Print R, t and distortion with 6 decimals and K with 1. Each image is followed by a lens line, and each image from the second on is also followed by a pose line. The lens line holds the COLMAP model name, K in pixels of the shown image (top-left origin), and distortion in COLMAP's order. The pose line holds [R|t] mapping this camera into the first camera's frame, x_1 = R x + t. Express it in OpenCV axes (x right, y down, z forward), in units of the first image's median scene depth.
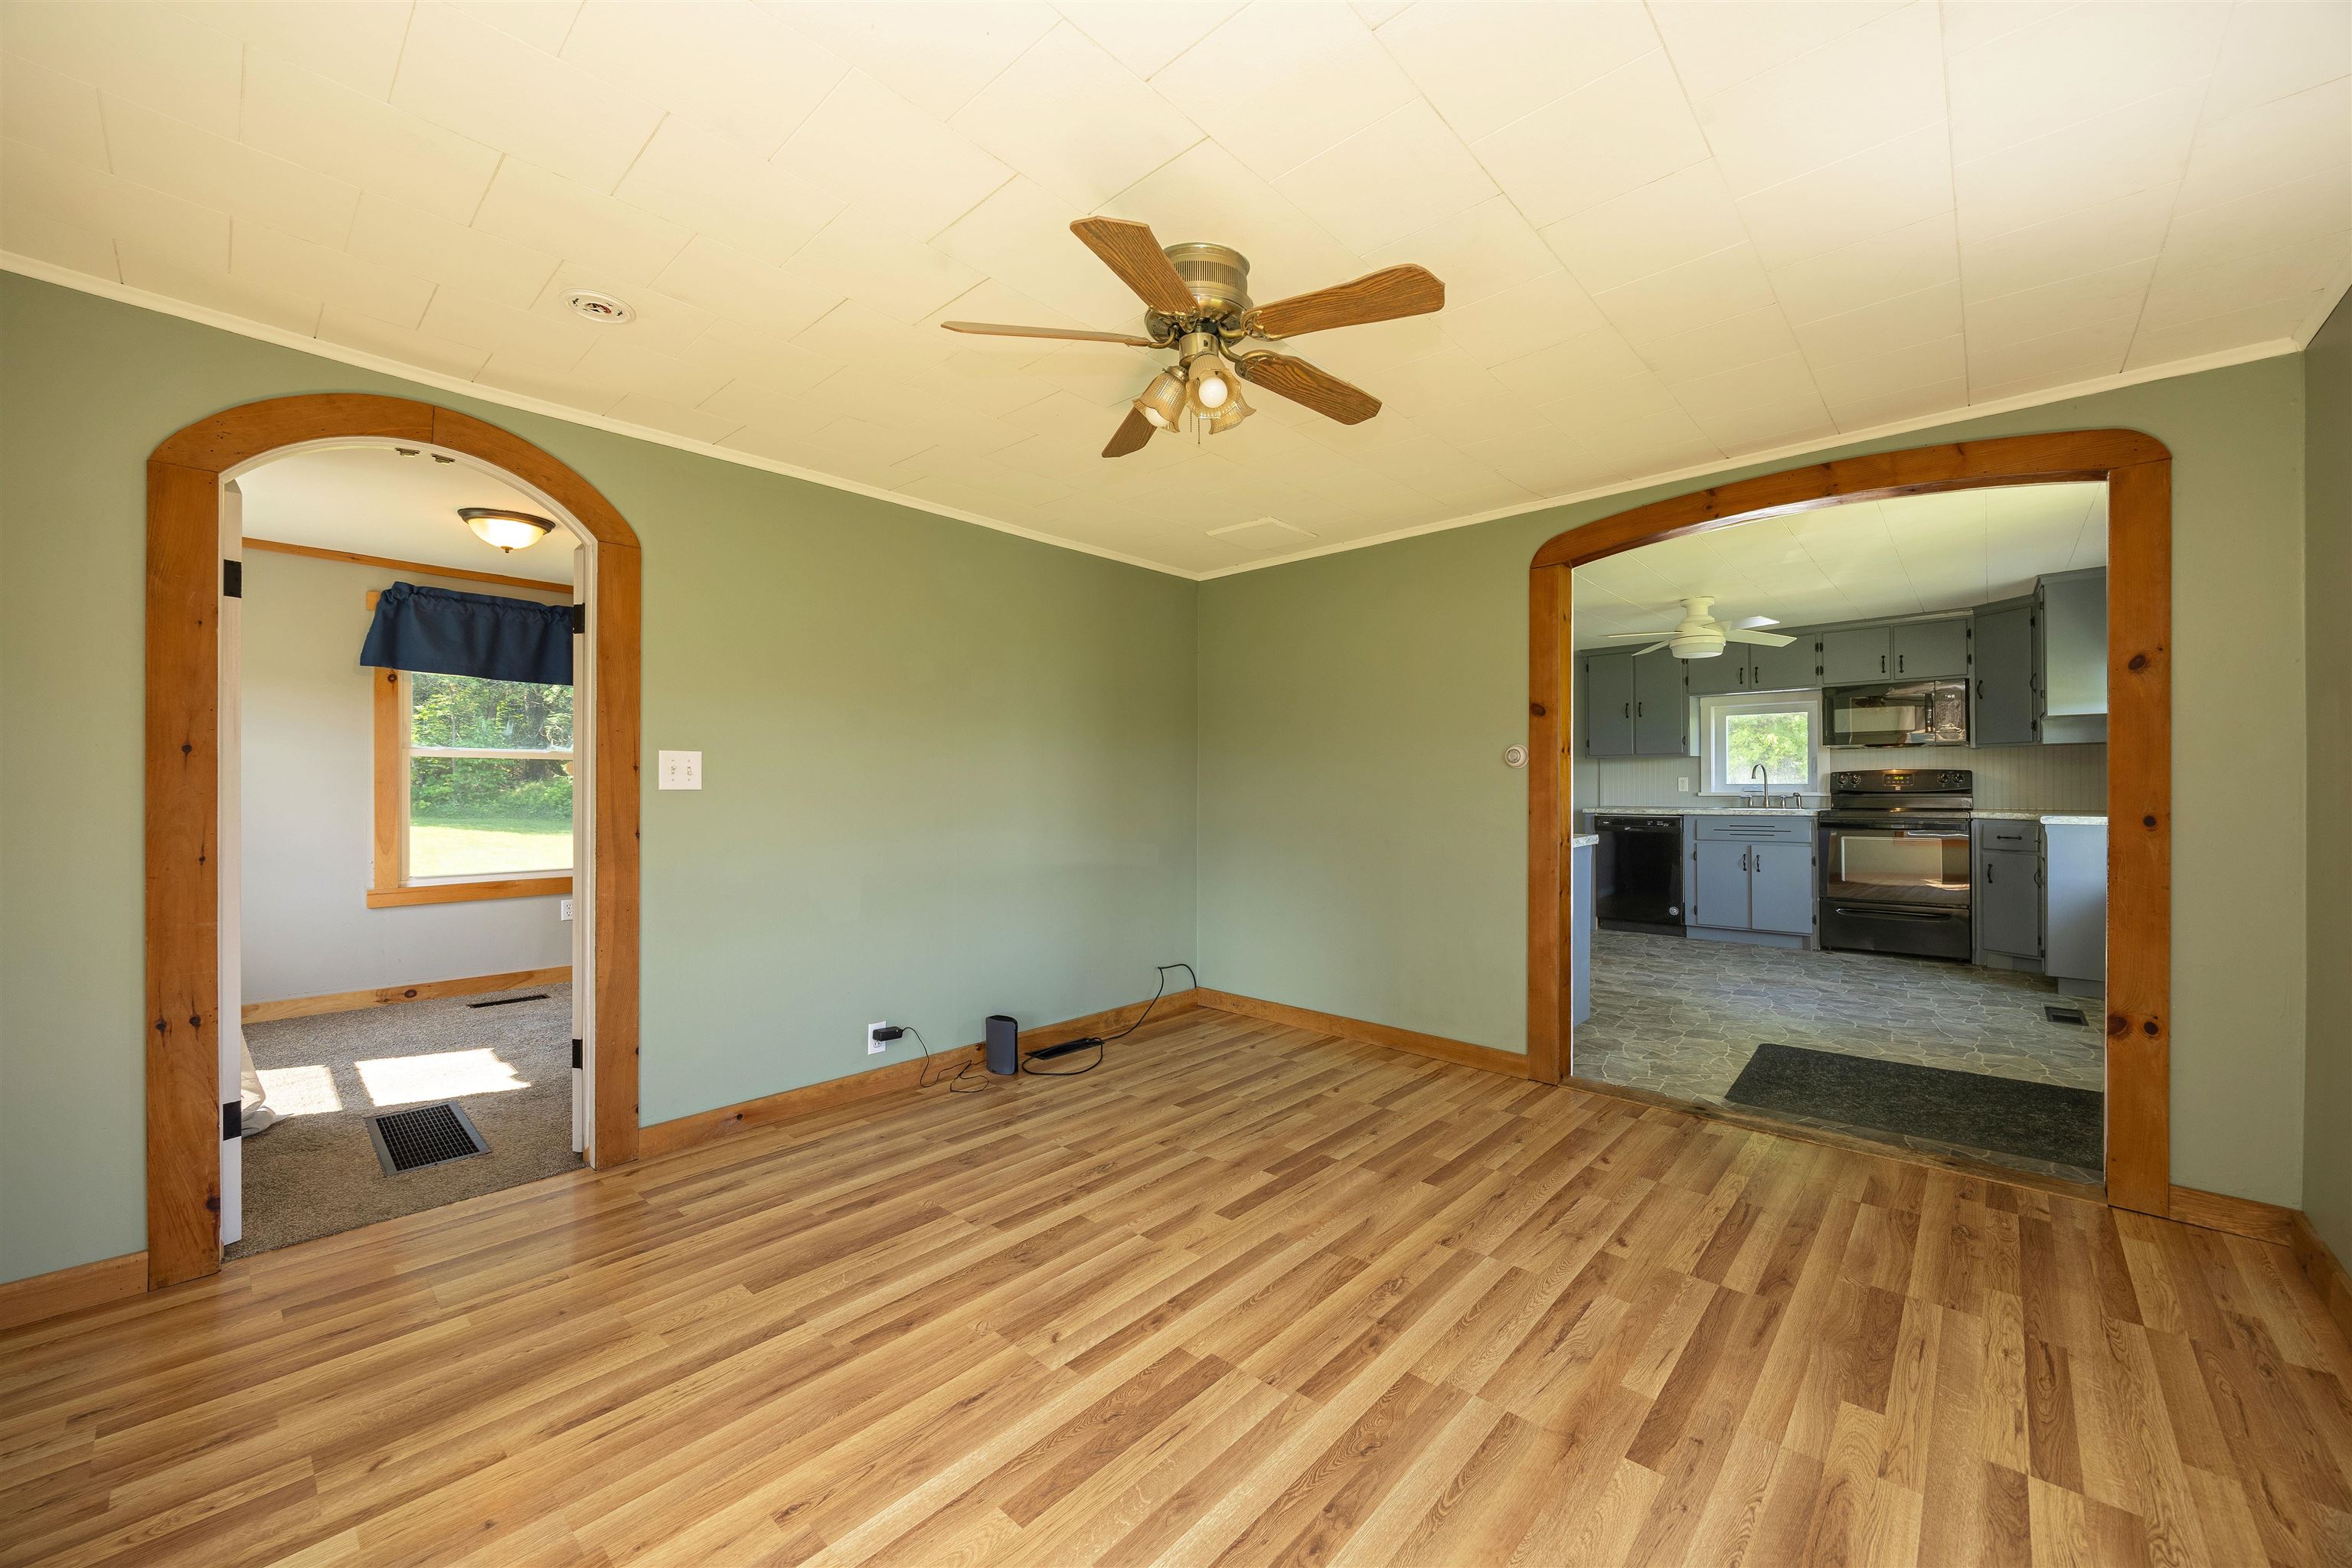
lens RADIAL K [[899.5, 0, 1190.8], [0, 899.5, 797.9], [0, 0, 1]] dist [-0.002658, -0.000633]
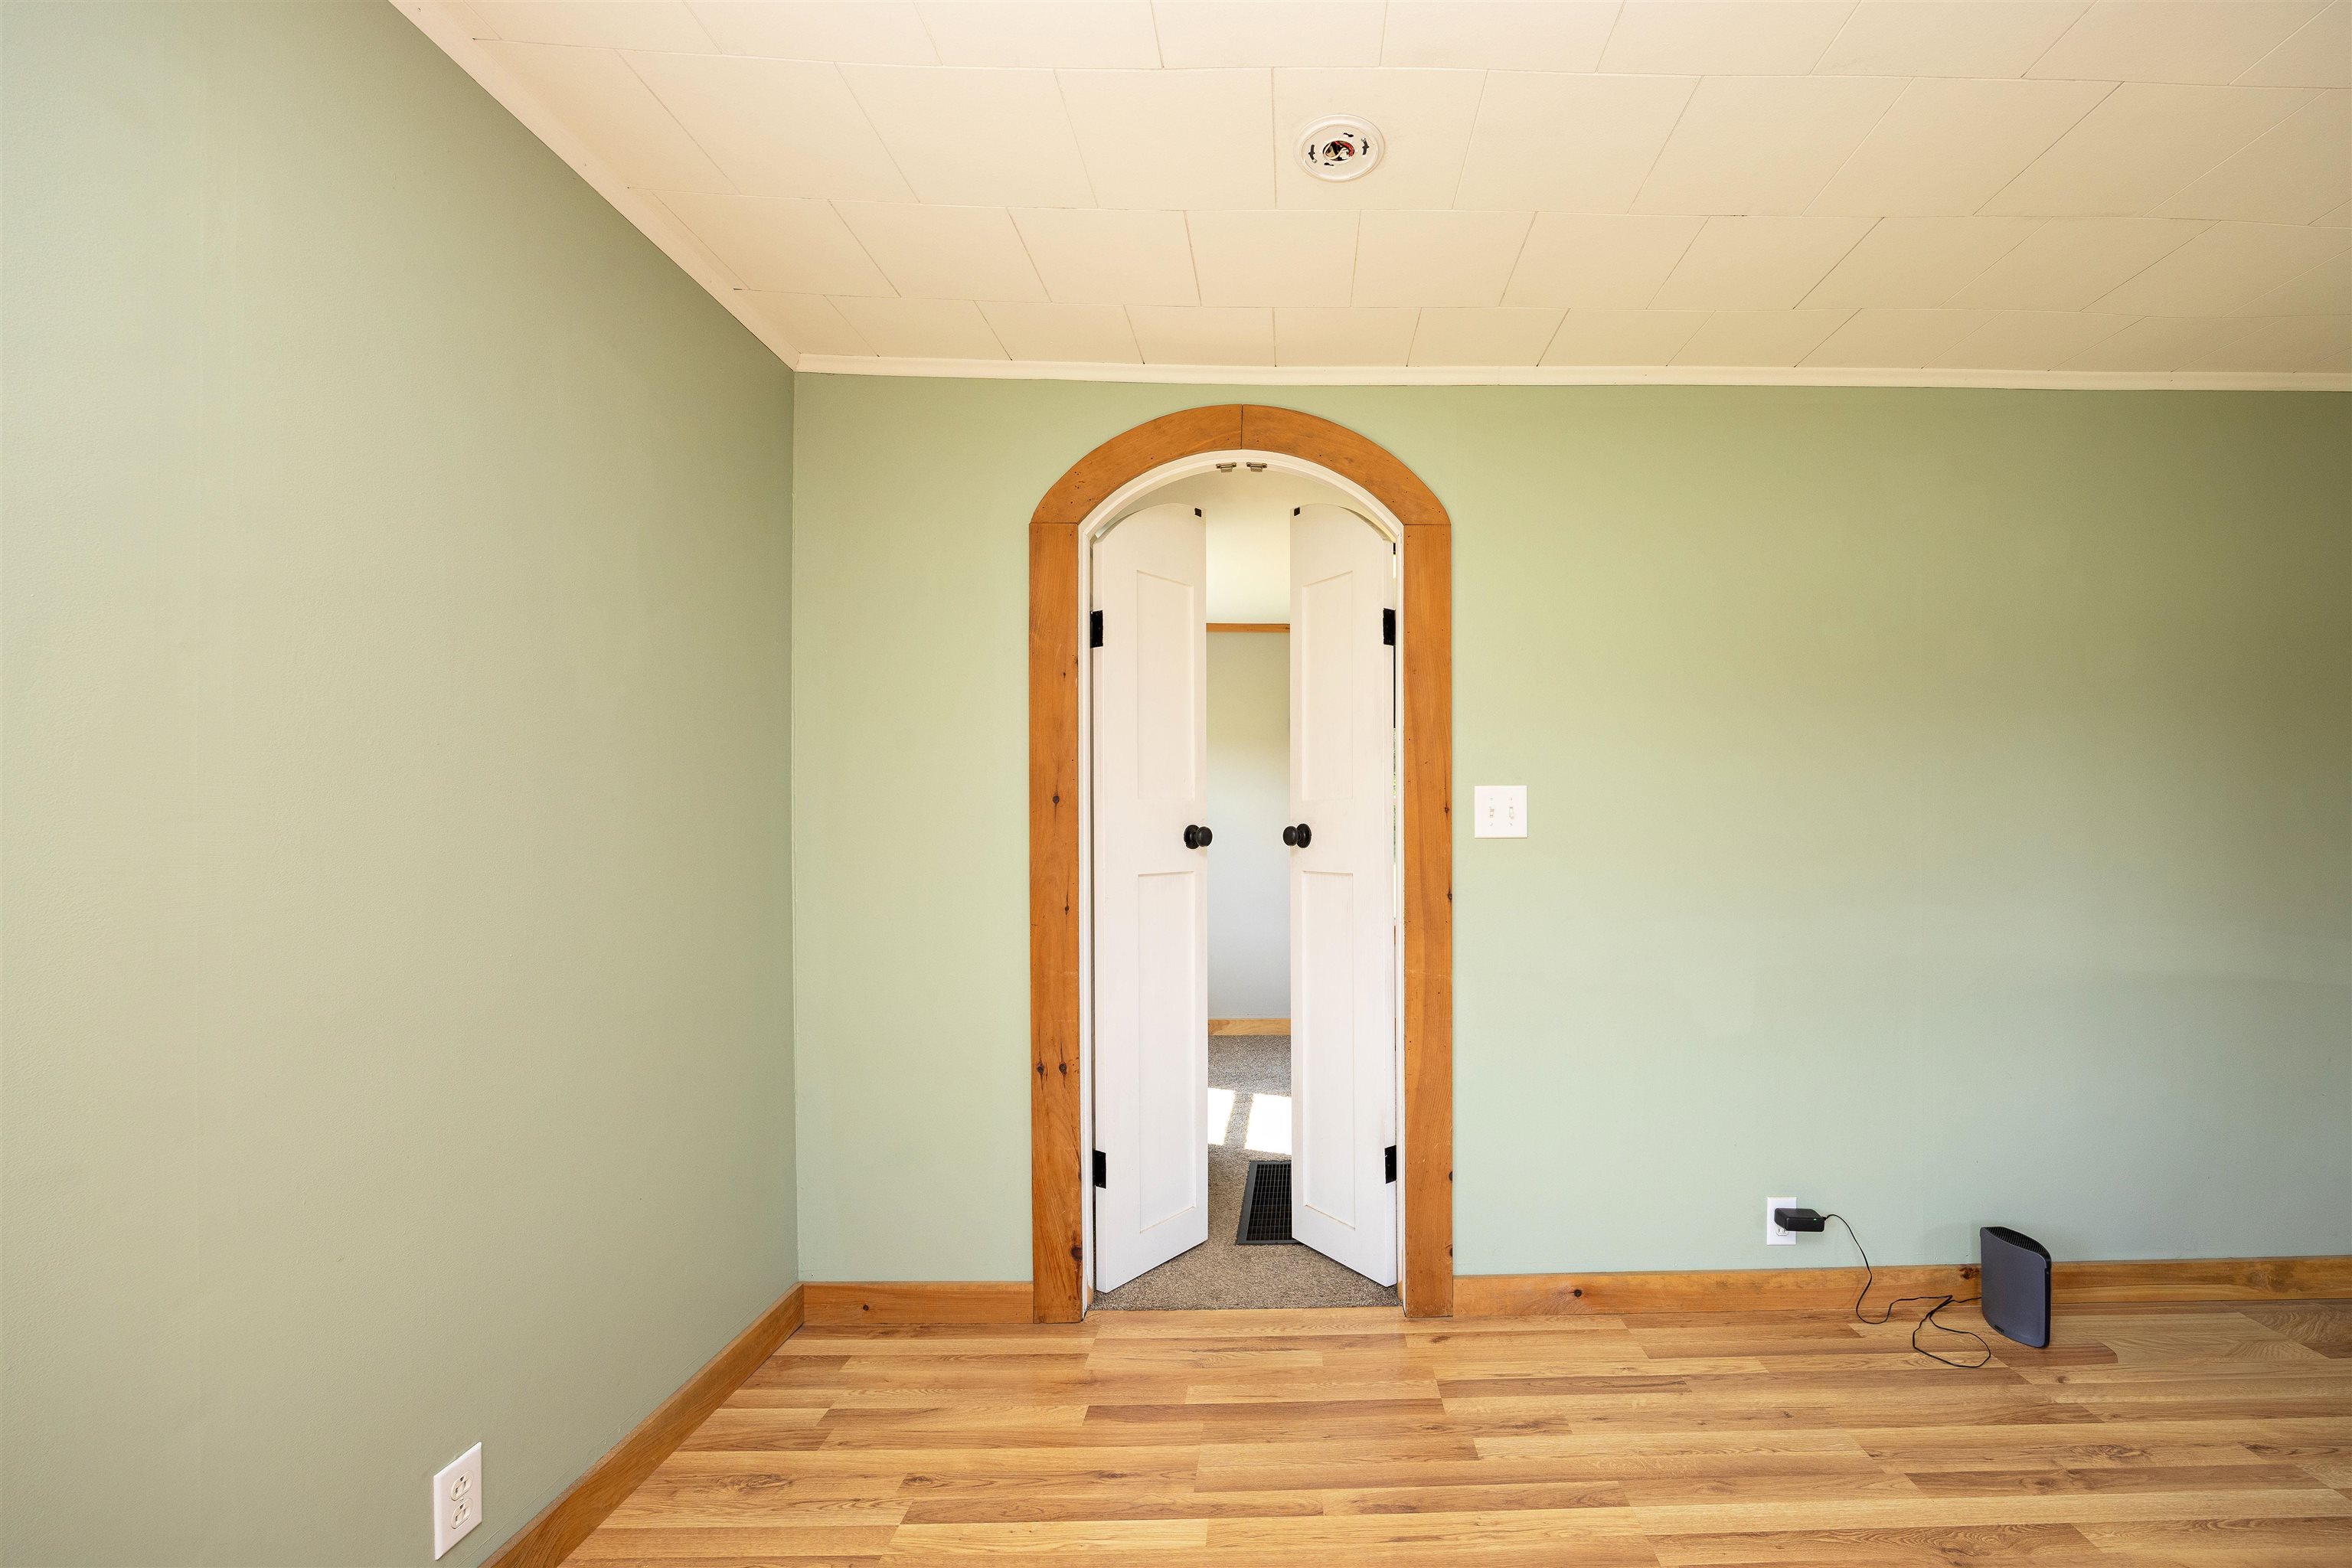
lens RADIAL K [[984.7, 0, 1291.8], [0, 984.7, 821.9], [0, 0, 1]] dist [0.006457, 0.000379]
pose [[0.691040, -0.011192, -0.722730, -0.101447], [-0.002346, 0.999840, -0.017727, -0.007818], [0.722813, 0.013946, 0.690903, 0.334579]]
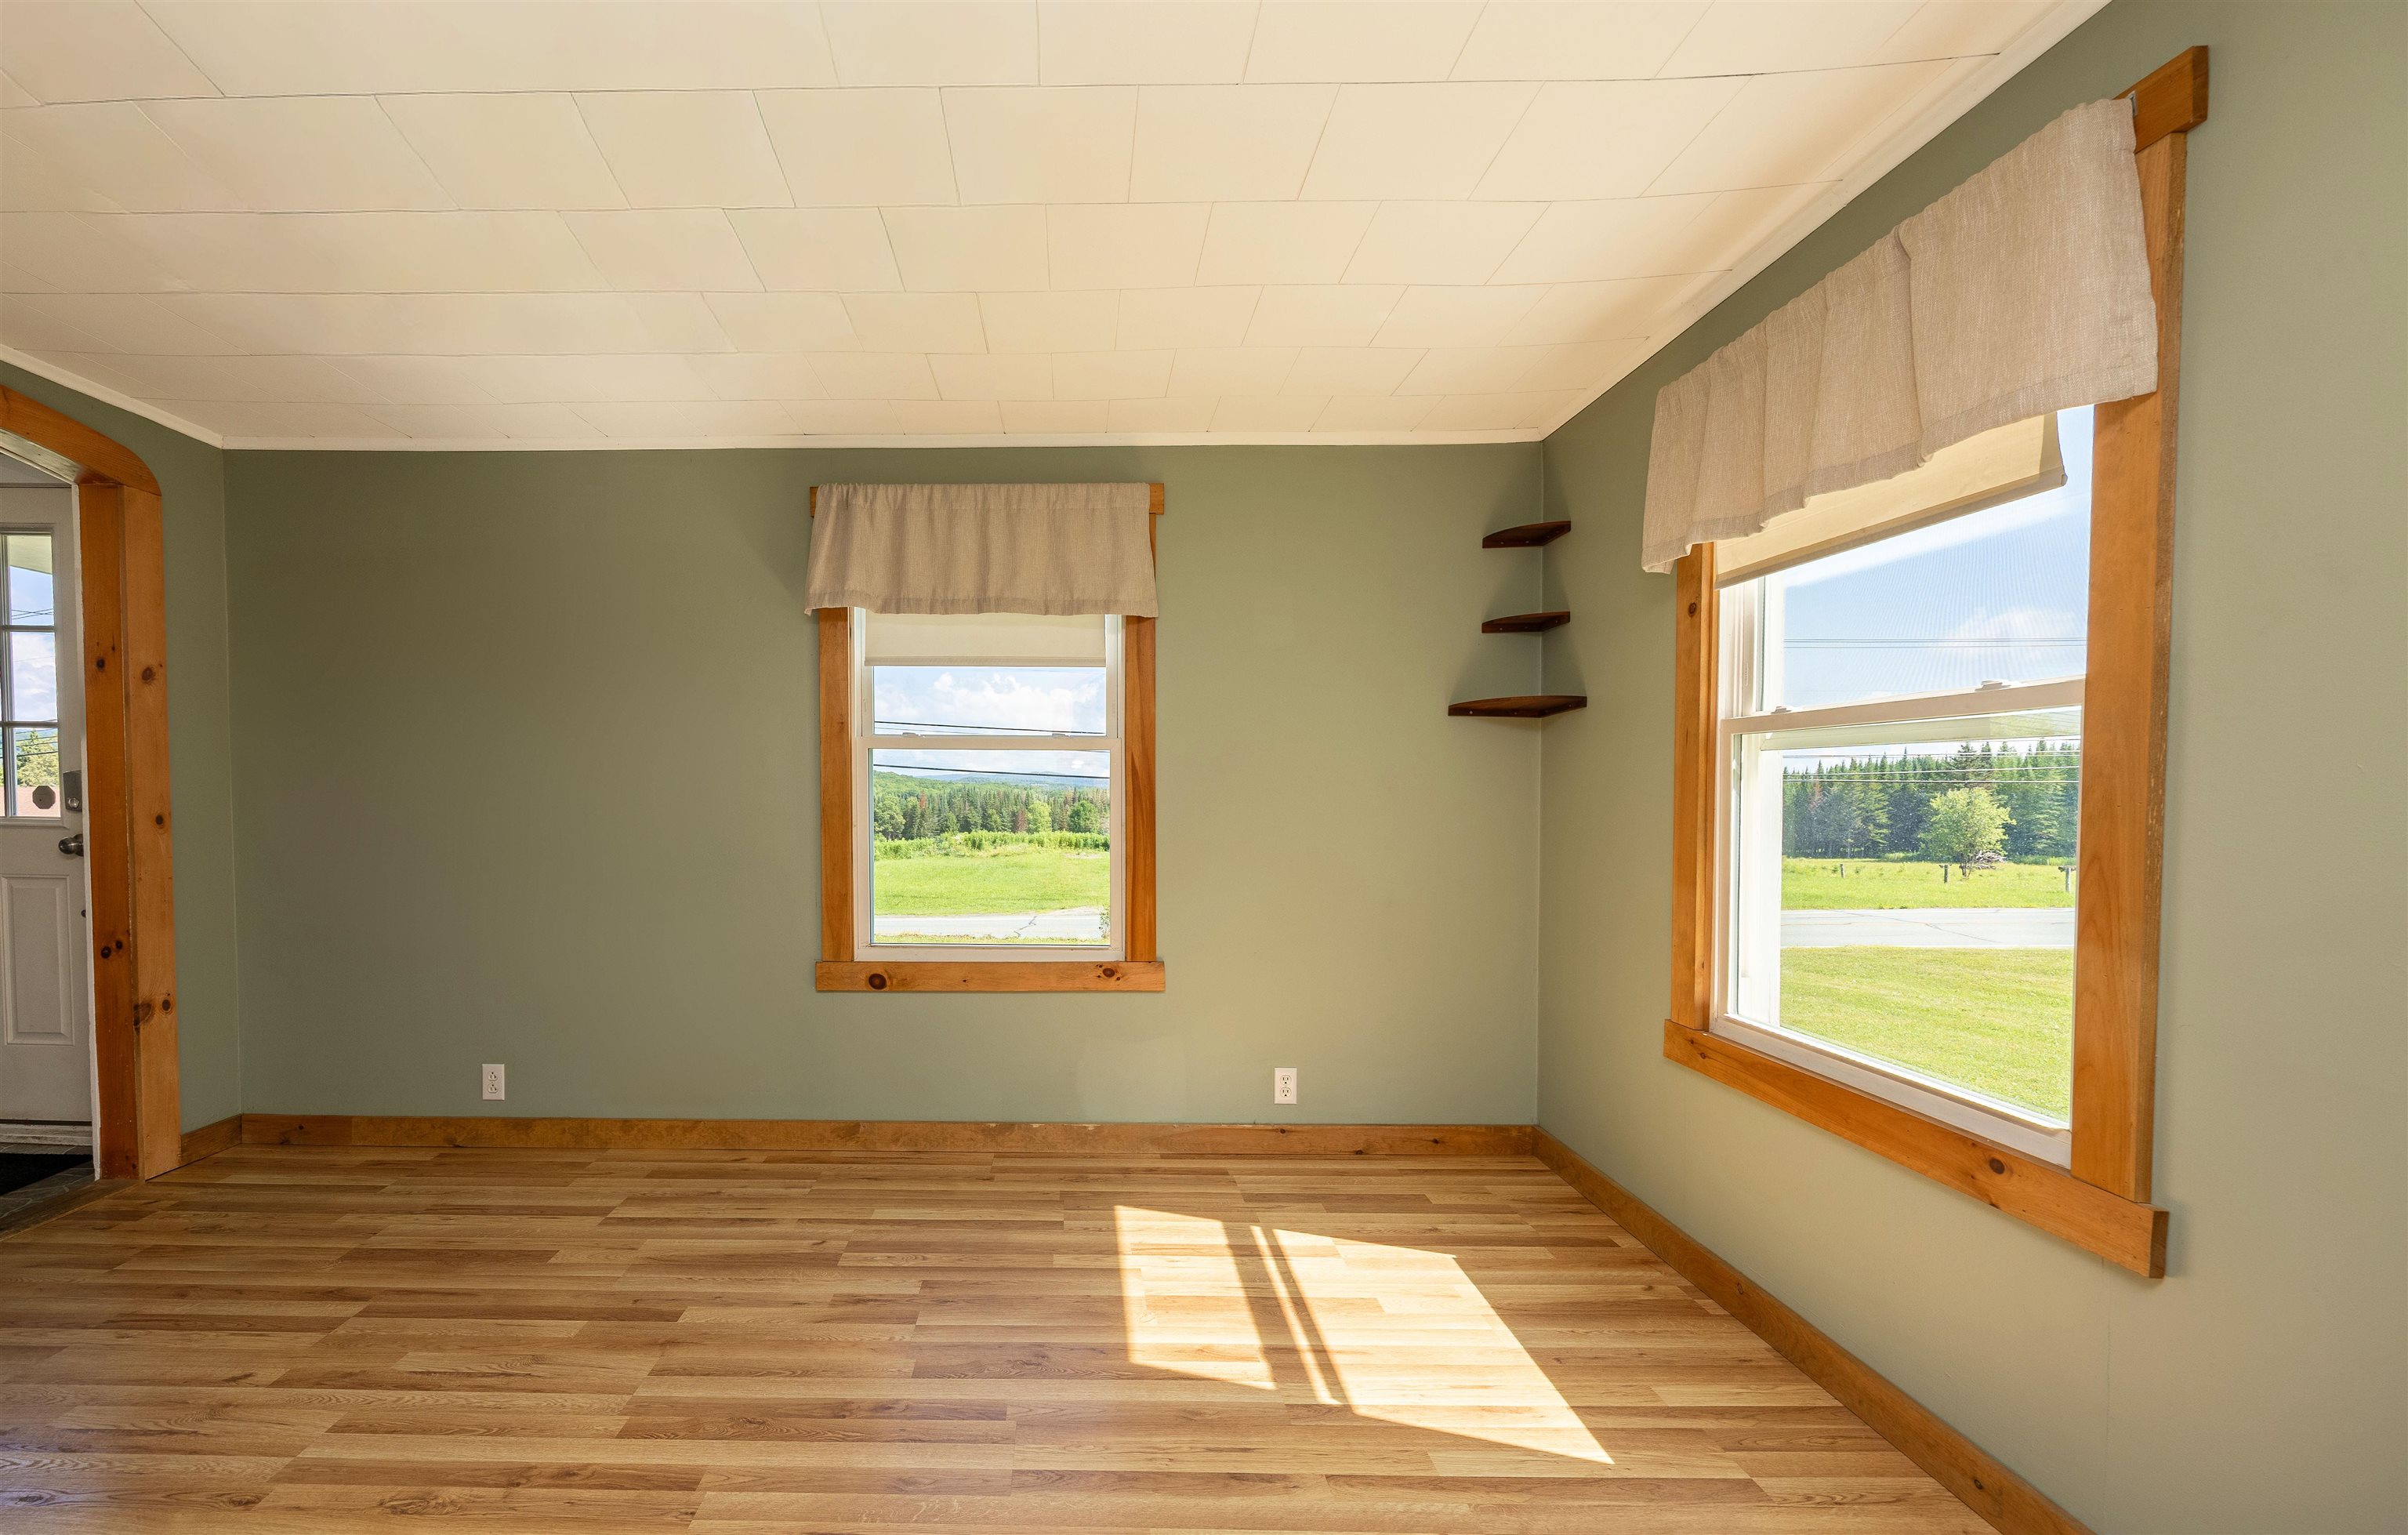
lens RADIAL K [[983.2, 0, 1046.1], [0, 983.2, 839.2], [0, 0, 1]] dist [-0.005196, 0.000103]
pose [[-0.652140, -0.037471, 0.757172, -0.519221], [0.002055, 0.998687, 0.051193, -0.011196], [-0.758095, 0.034941, -0.651207, 0.870001]]
